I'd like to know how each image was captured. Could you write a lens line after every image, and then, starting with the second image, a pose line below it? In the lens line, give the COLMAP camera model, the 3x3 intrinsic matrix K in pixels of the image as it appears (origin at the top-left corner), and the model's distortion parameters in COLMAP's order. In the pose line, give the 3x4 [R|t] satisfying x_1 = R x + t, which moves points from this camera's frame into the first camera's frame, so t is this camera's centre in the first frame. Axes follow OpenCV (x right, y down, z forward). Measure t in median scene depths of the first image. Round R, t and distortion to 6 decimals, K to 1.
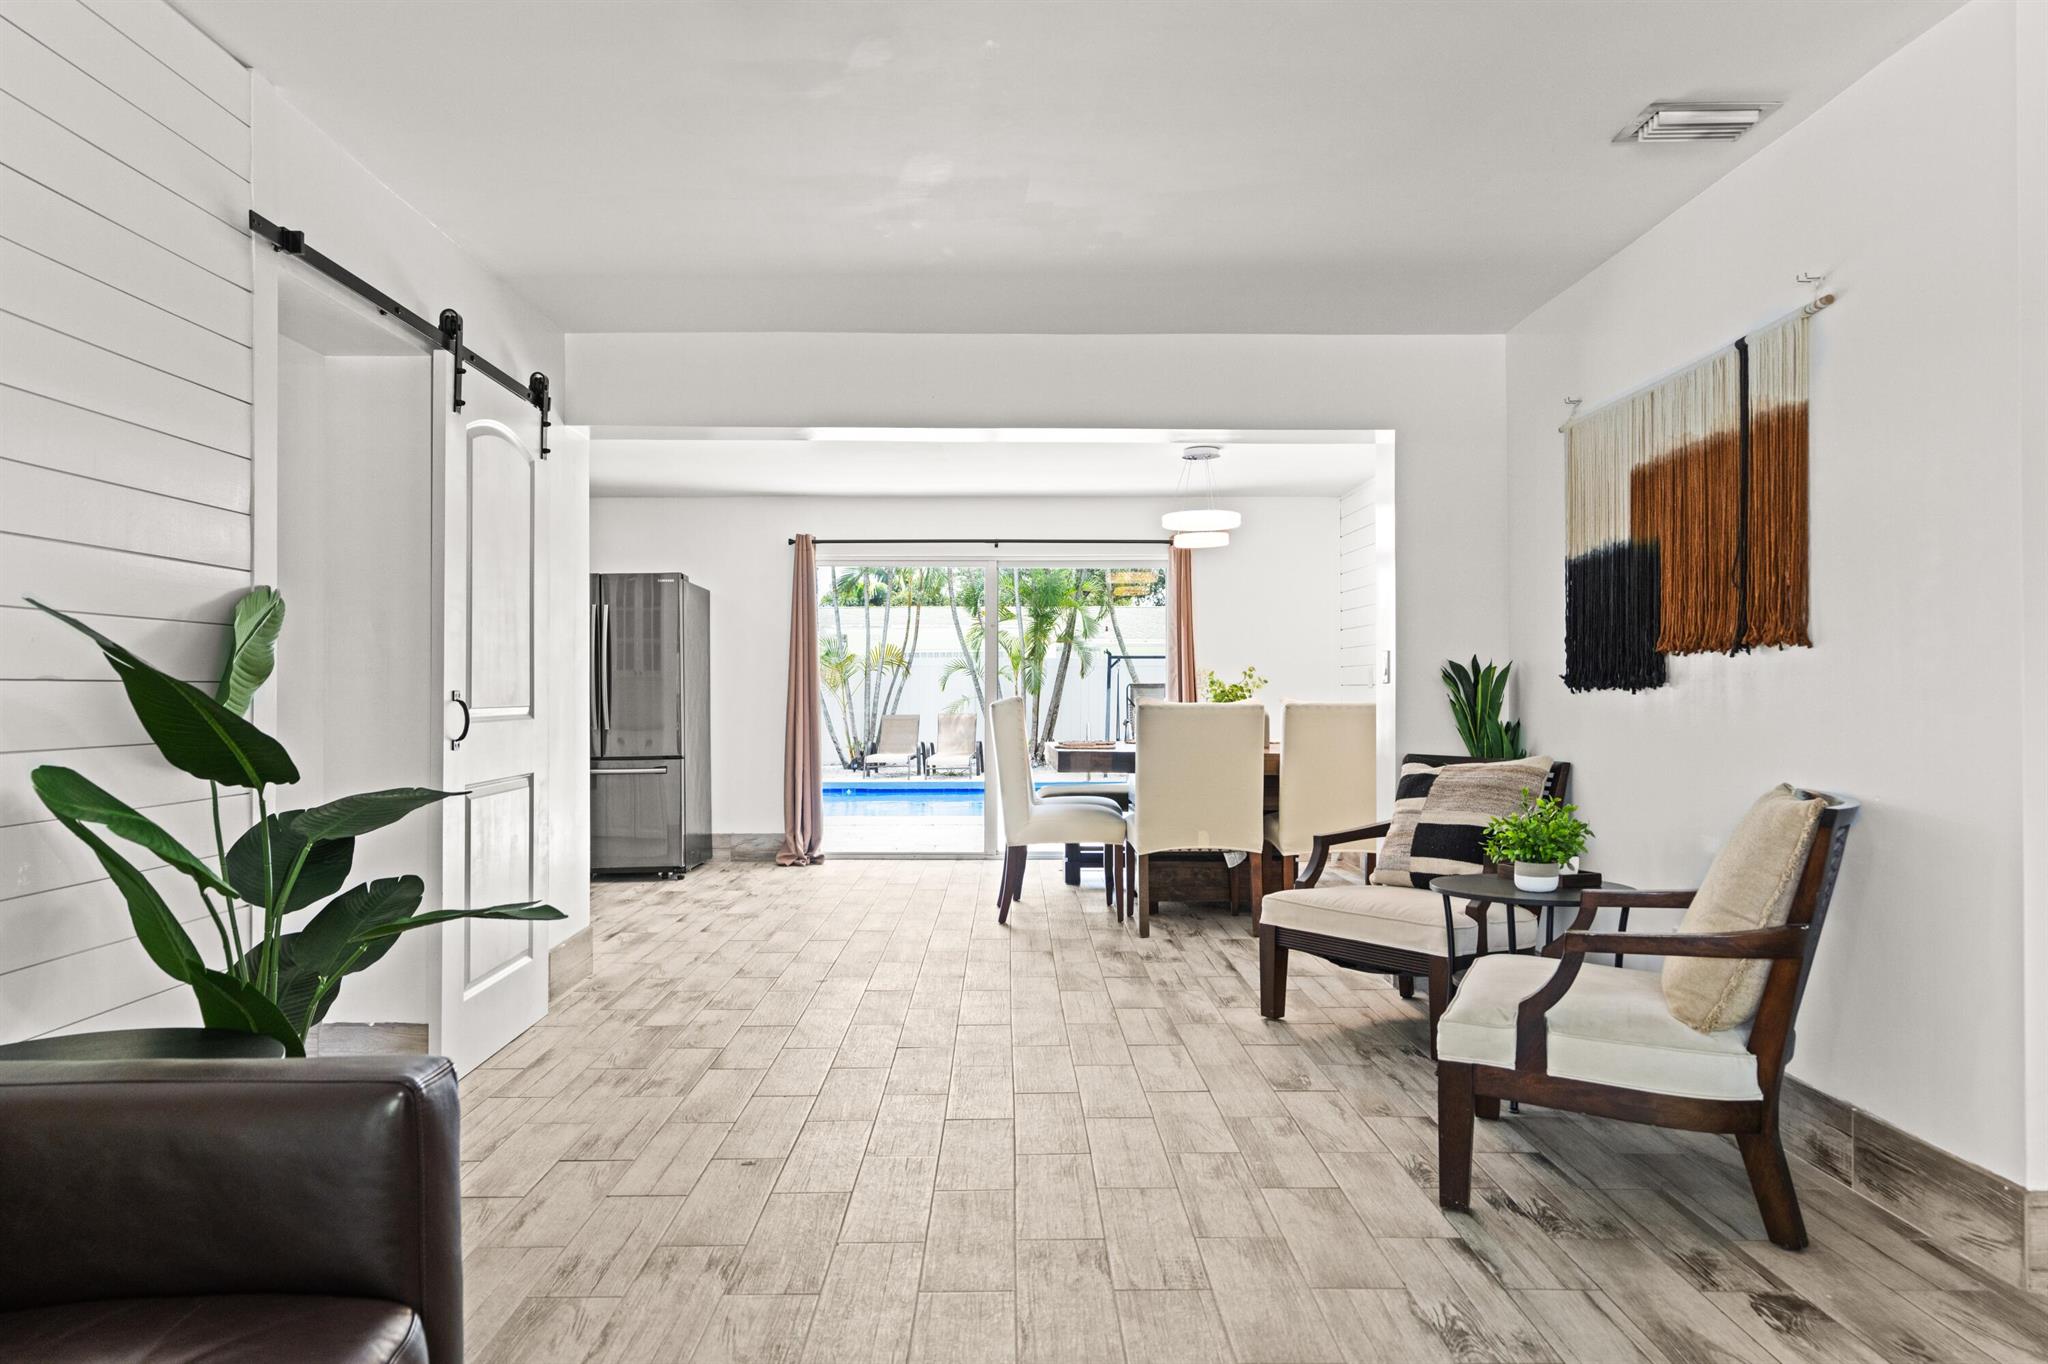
lens RADIAL K [[1387.9, 0, 1024.0], [0, 1387.9, 682.0], [0, 0, 1]] dist [-0.004048, -0.002058]
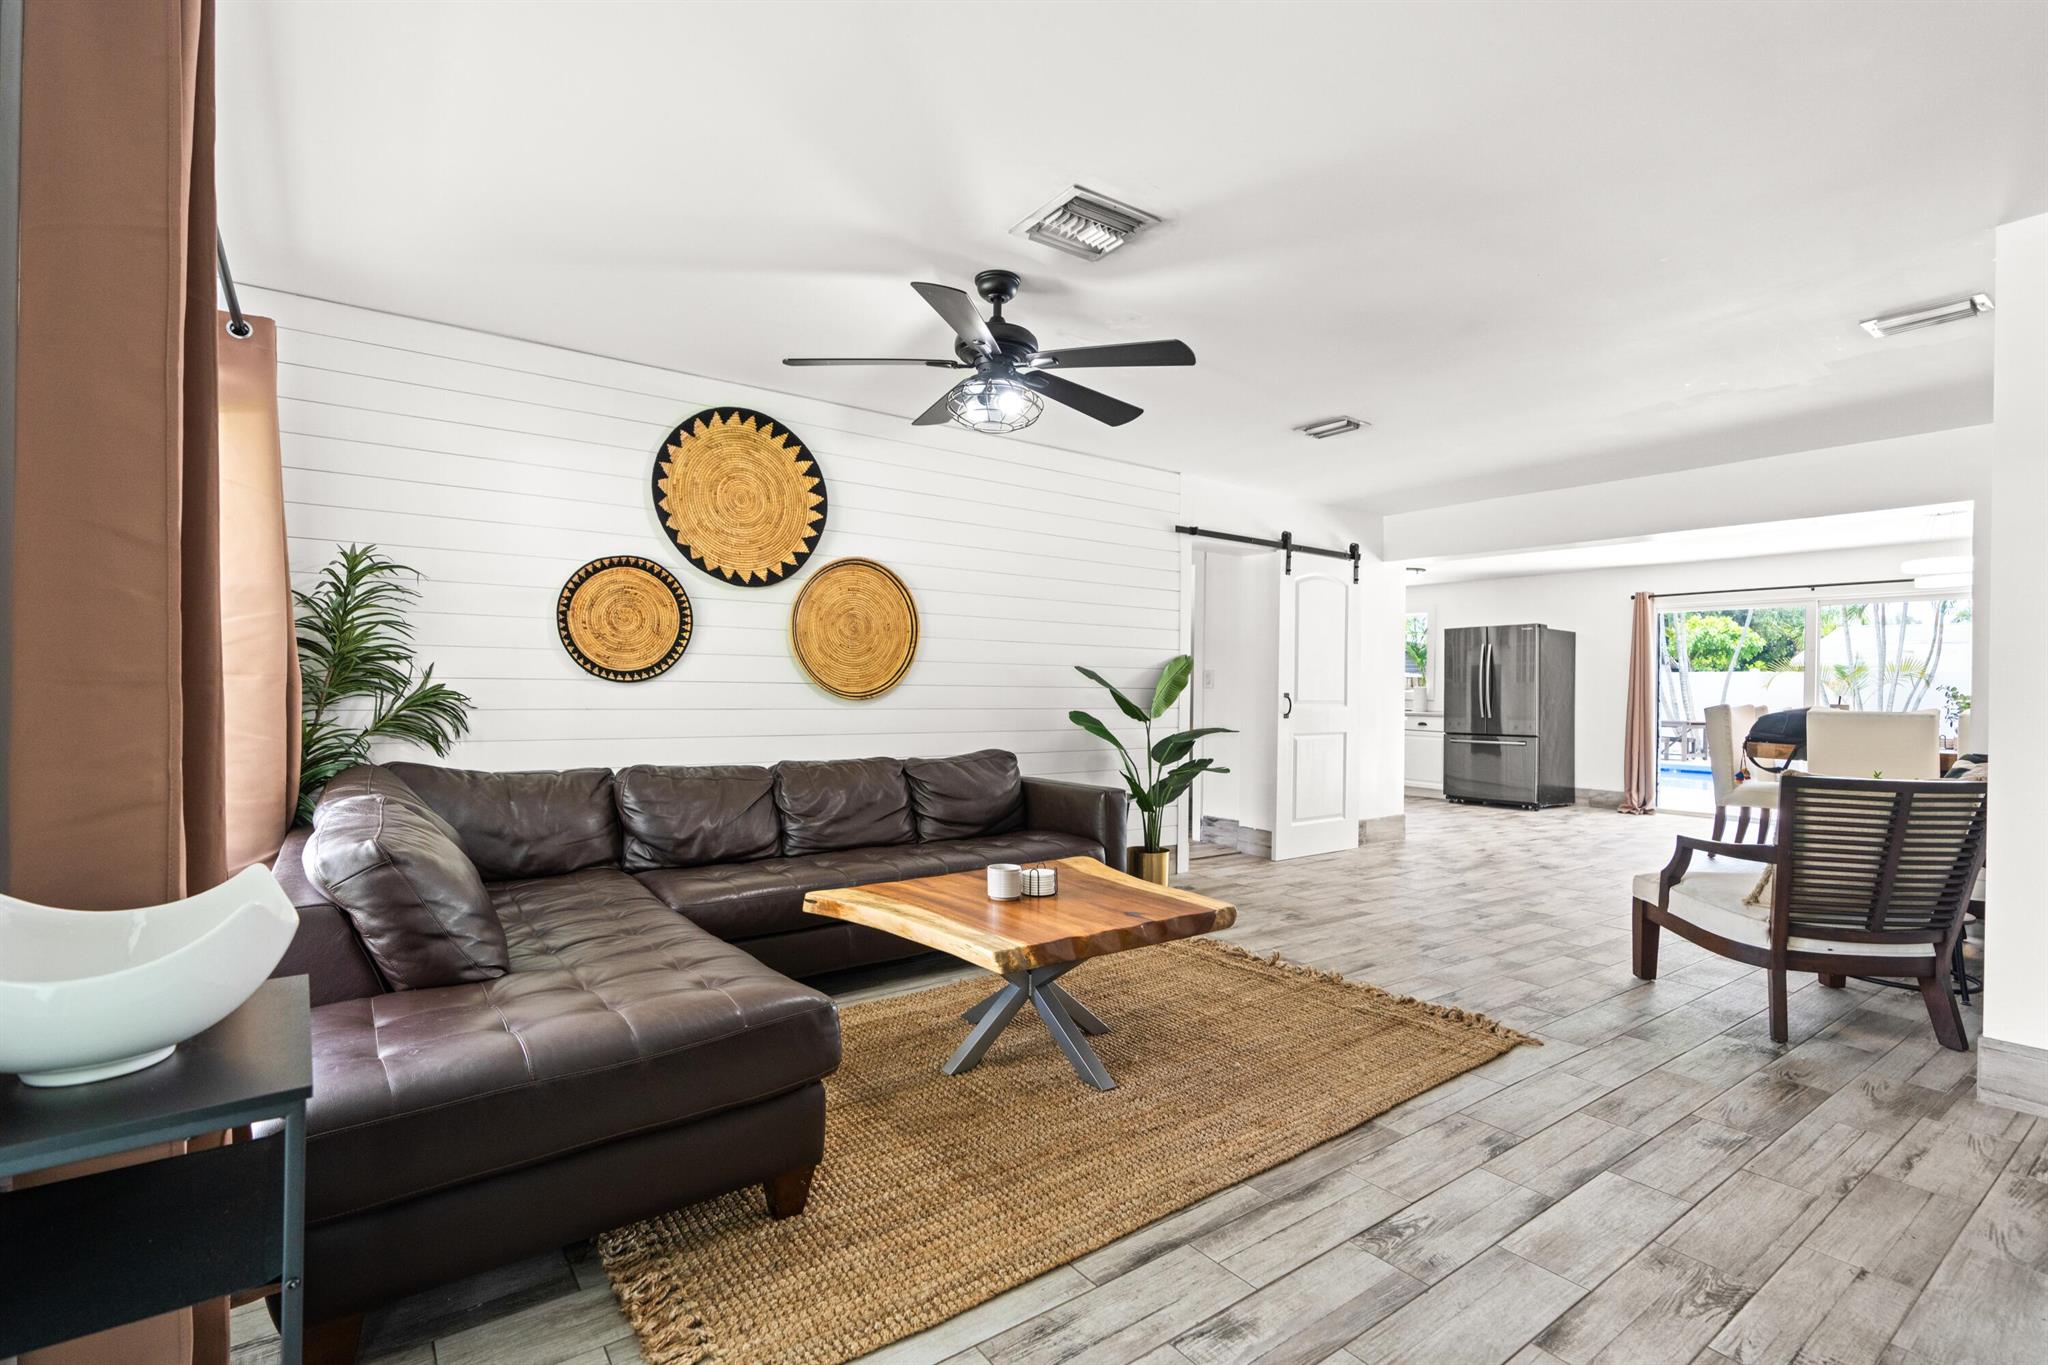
lens RADIAL K [[964.5, 0, 1018.2], [0, 964.5, 693.8], [0, 0, 1]] dist [-0.001151, 0.000110]
pose [[0.581596, 0.014845, -0.813342, 0.435854], [-0.009578, 0.999889, 0.011400, -0.004350], [0.813421, 0.001160, 0.581674, -0.214513]]
